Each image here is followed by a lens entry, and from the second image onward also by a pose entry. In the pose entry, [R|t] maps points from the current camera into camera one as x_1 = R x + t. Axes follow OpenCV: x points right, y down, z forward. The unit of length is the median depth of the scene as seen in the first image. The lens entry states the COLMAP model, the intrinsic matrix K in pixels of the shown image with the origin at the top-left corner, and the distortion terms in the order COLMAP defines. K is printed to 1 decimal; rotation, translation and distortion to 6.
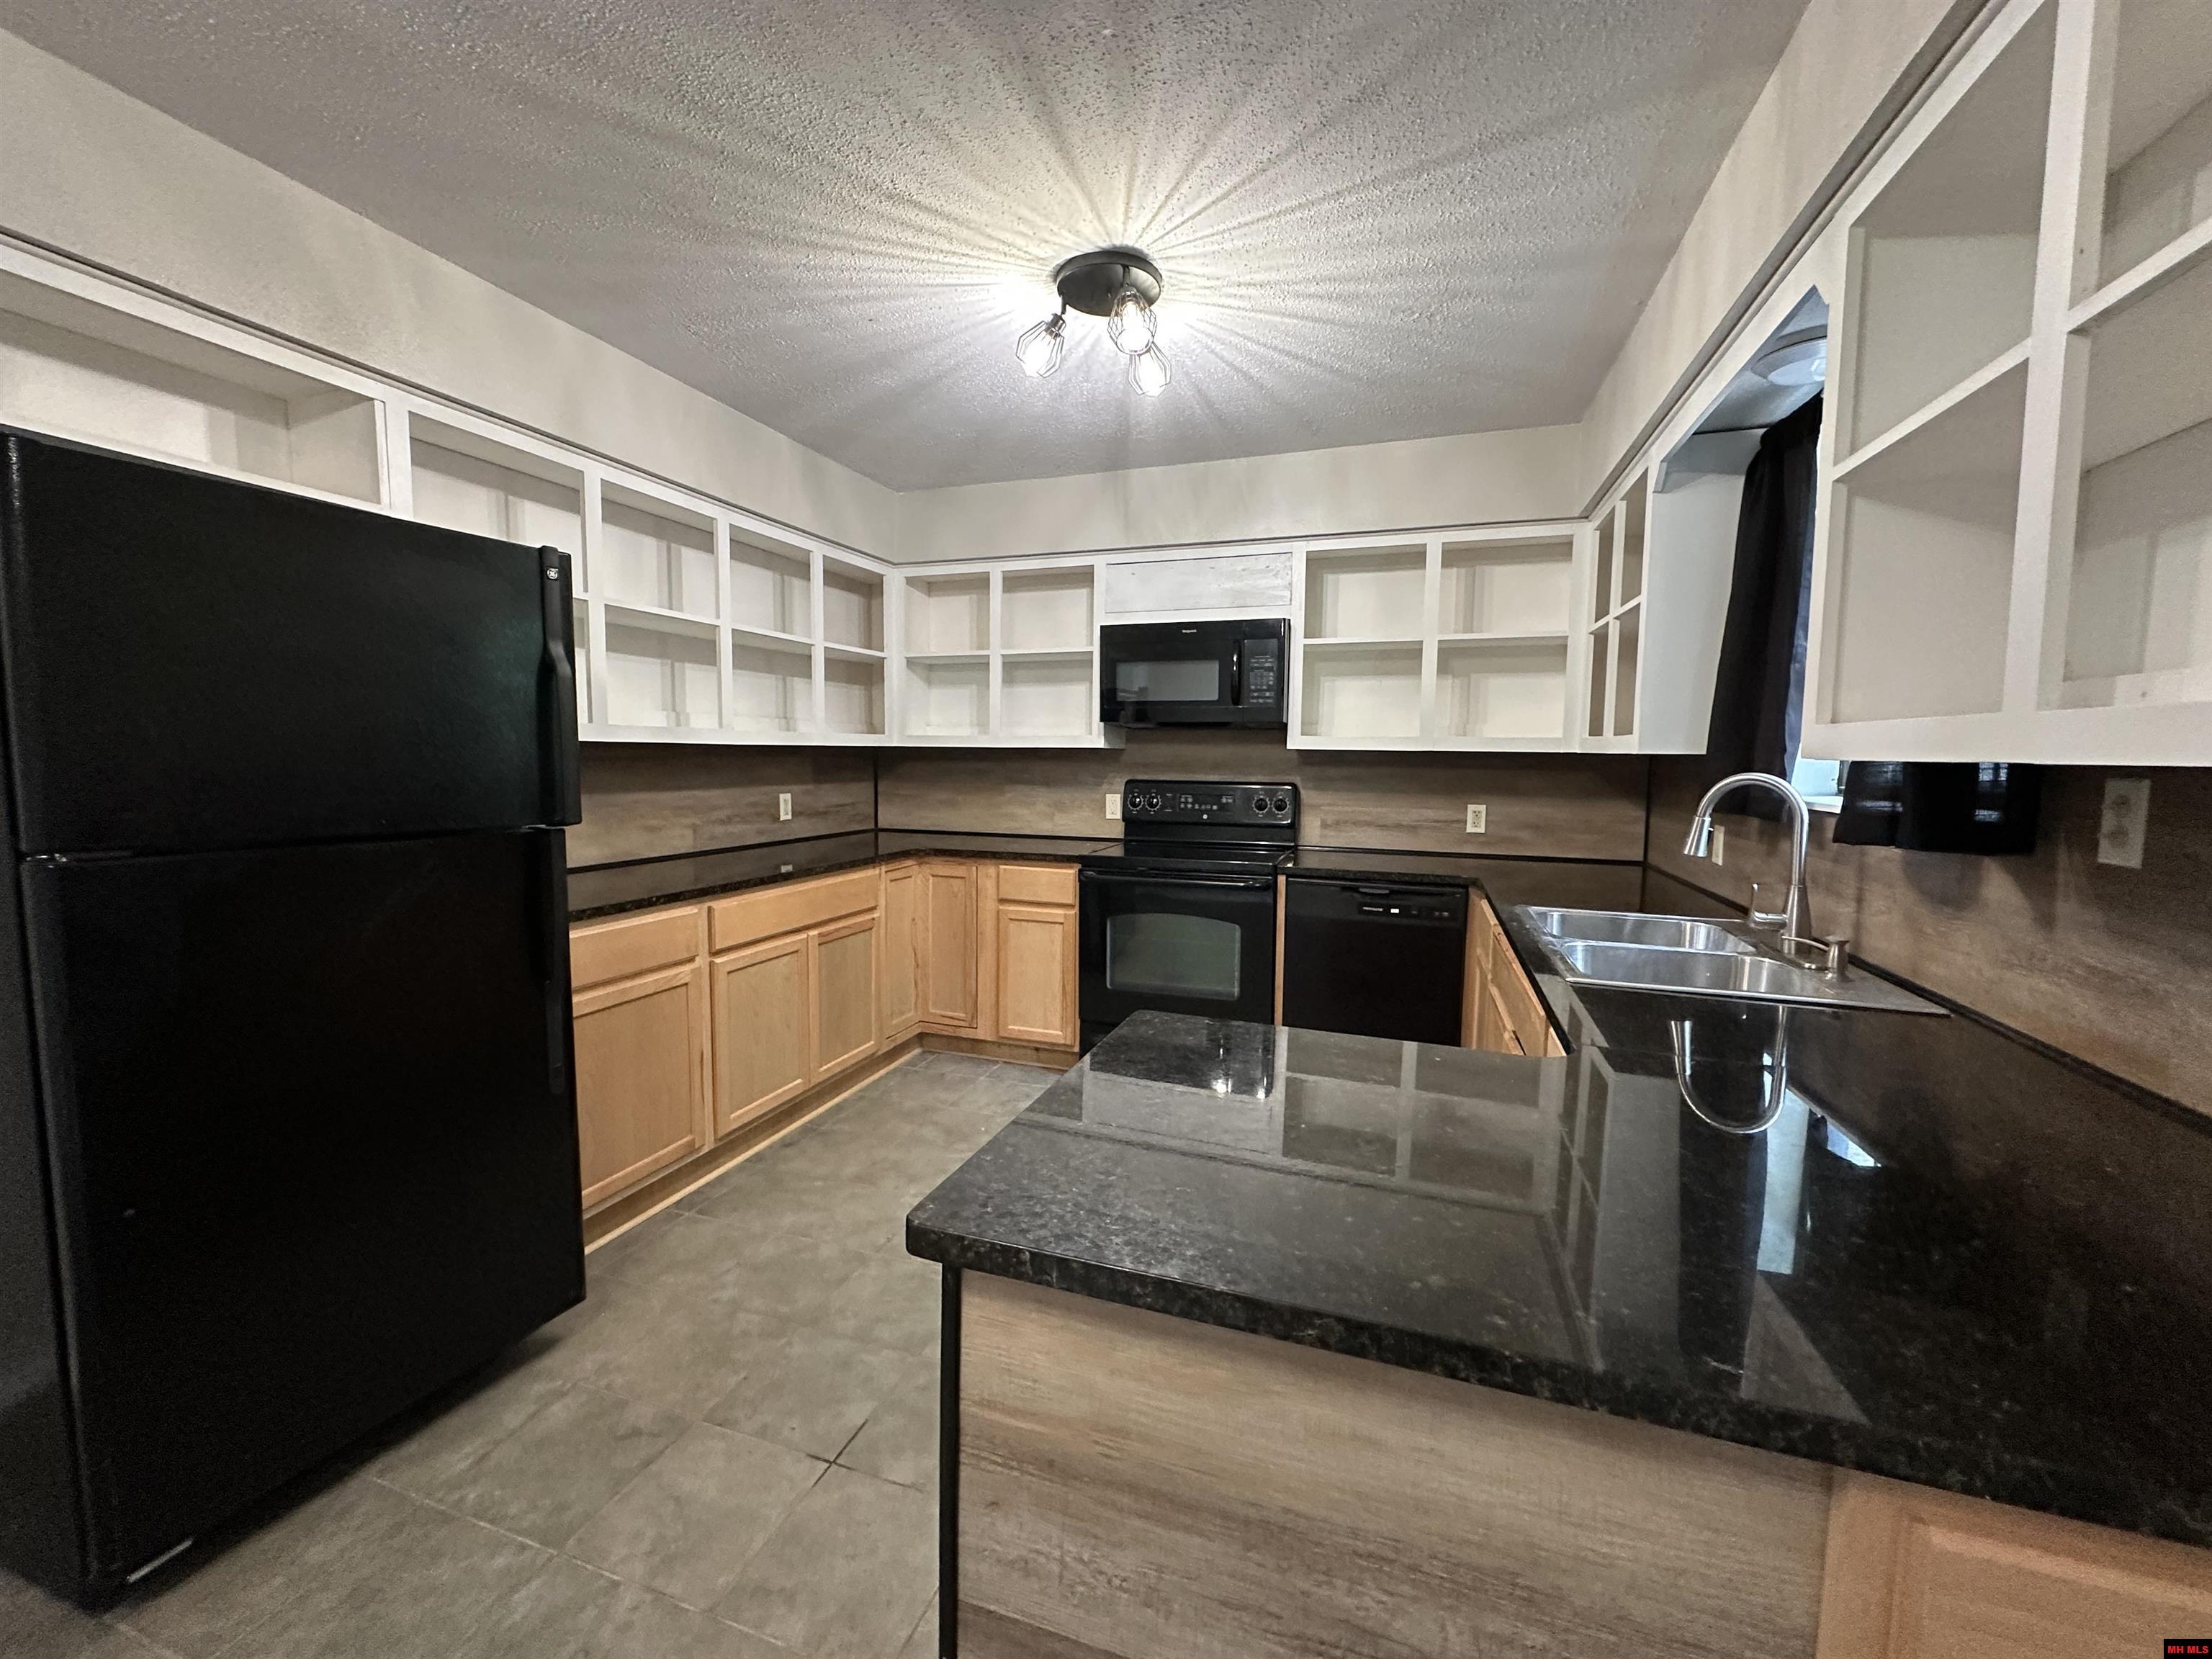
lens RADIAL K [[879.9, 0, 1102.9], [0, 879.9, 829.2], [0, 0, 1]] dist [-0.002757, 0.001020]
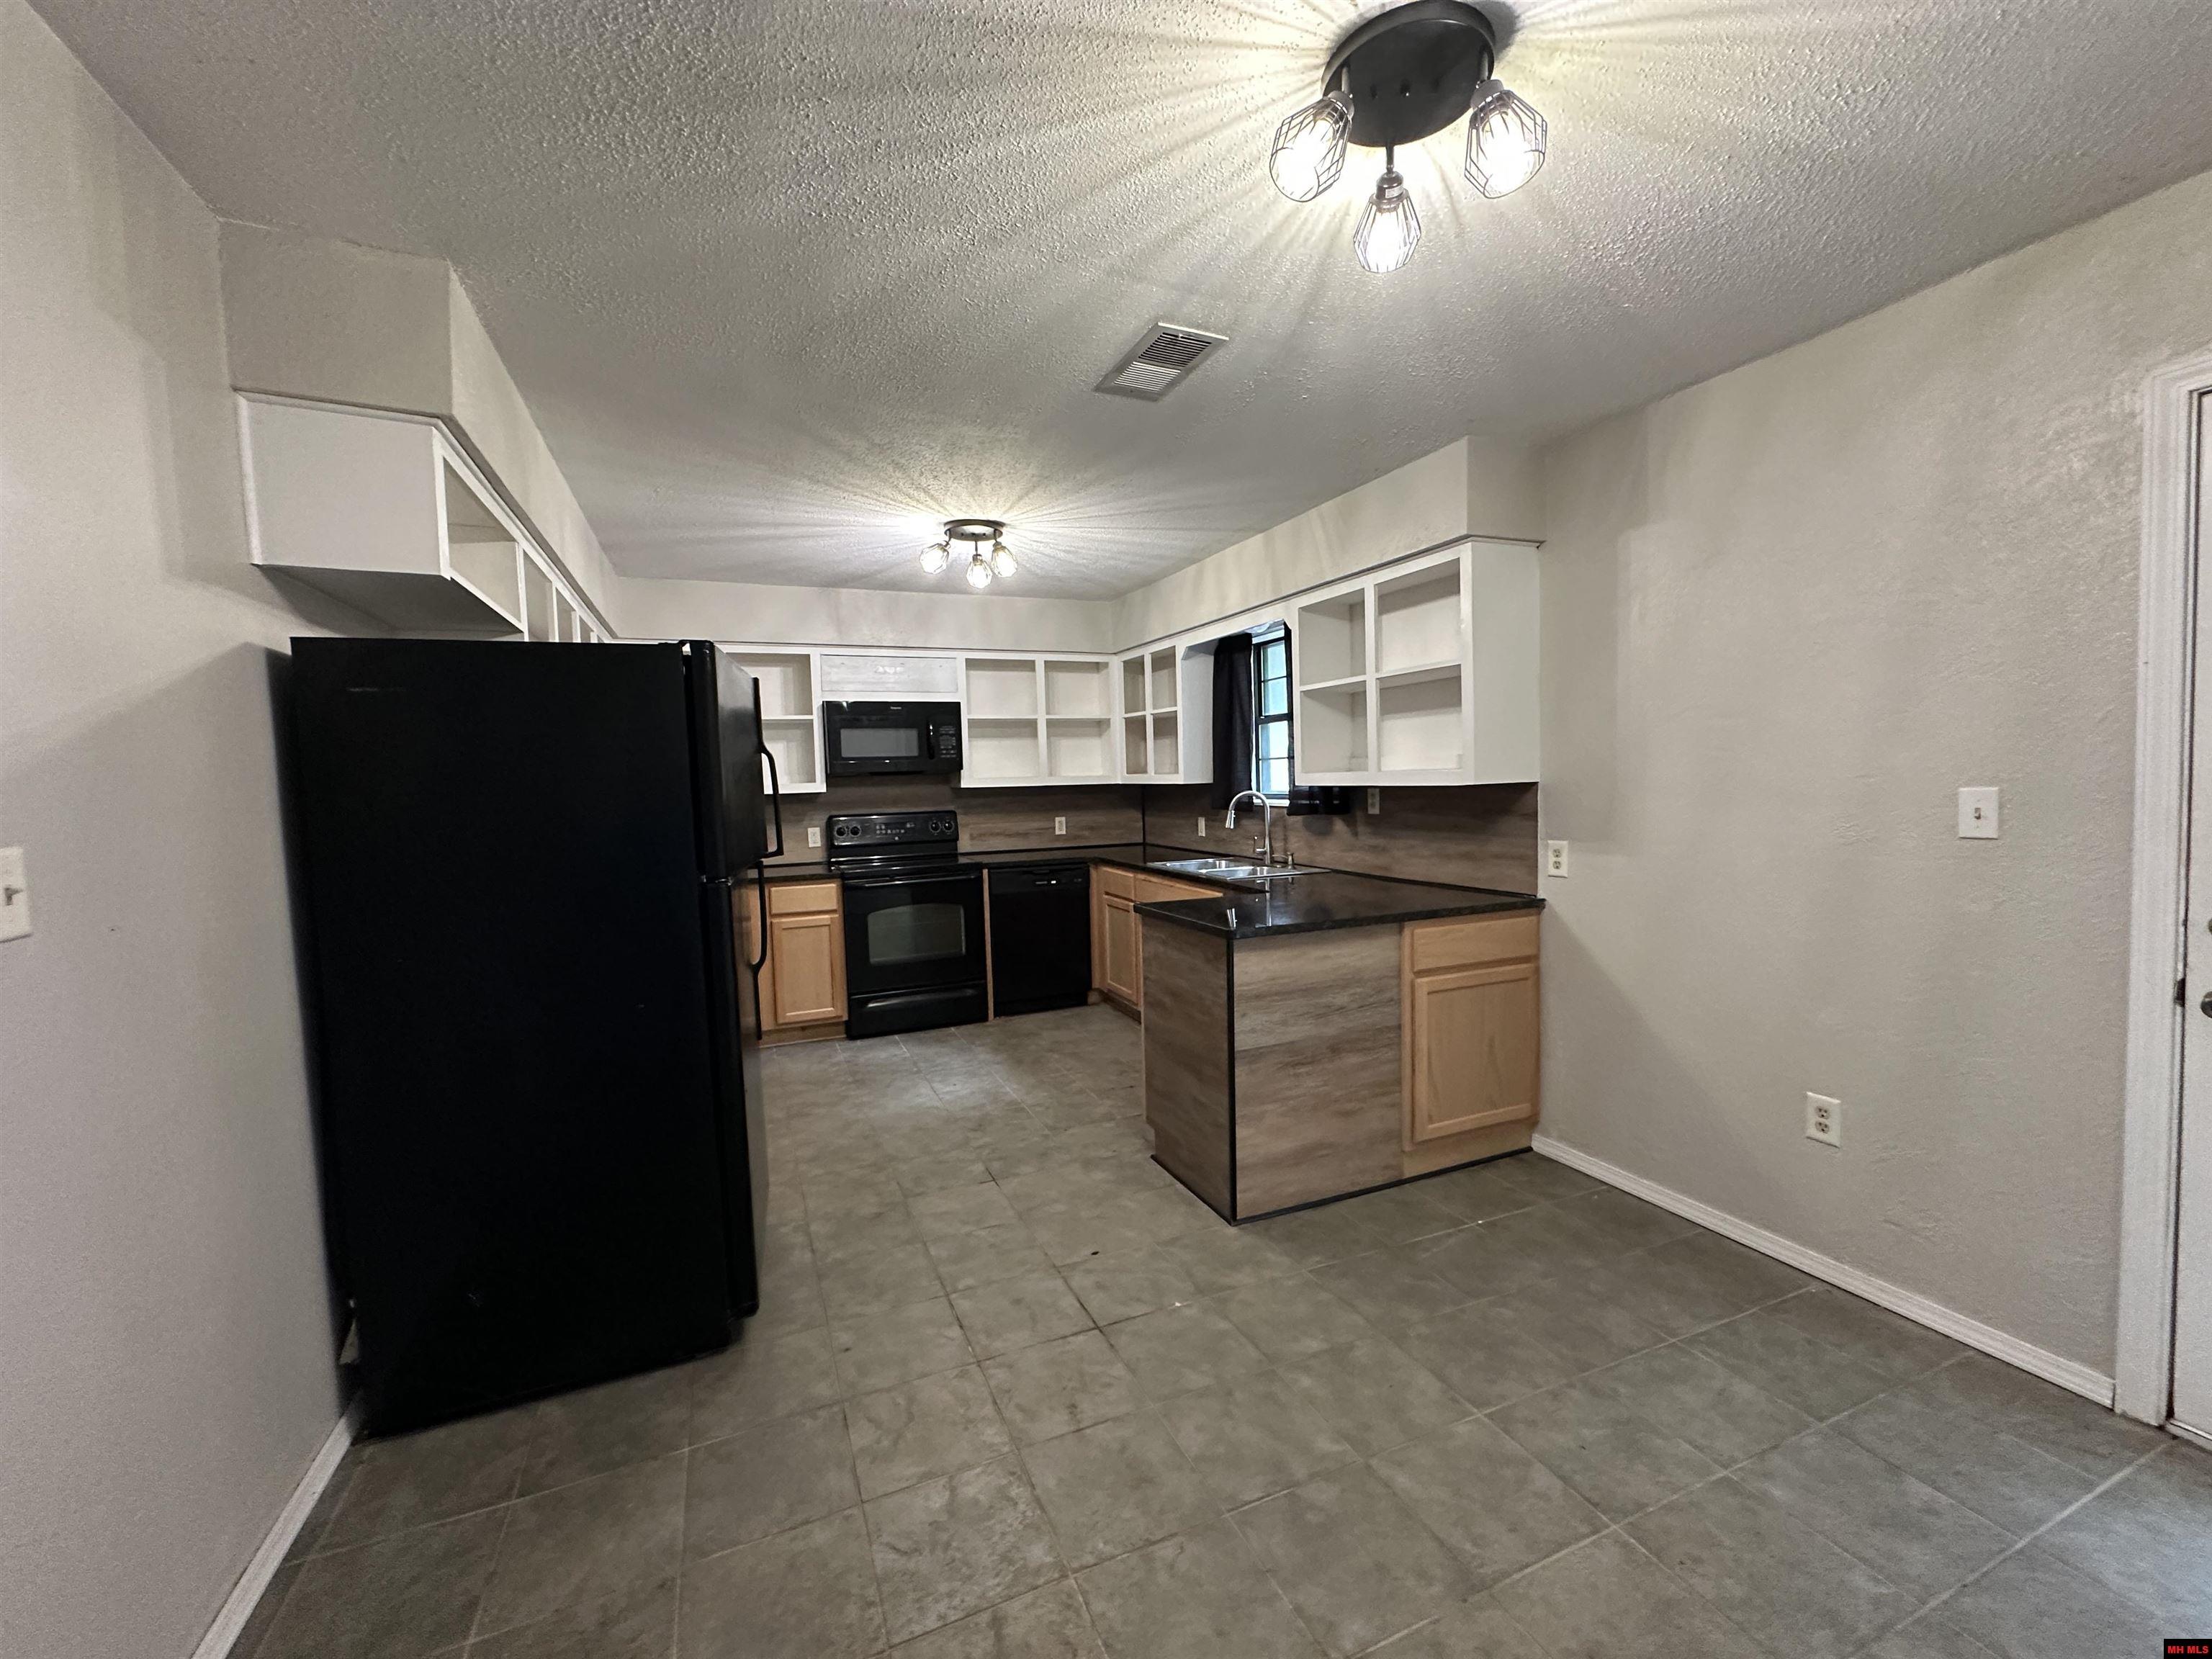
lens RADIAL K [[879.9, 0, 1102.3], [0, 879.9, 830.1], [0, 0, 1]] dist [-0.002757, 0.001020]
pose [[0.743870, -0.070923, 0.664550, -0.831202], [0.092890, 0.995674, 0.002283, -0.000178], [-0.661837, 0.060032, 0.747240, -0.369557]]
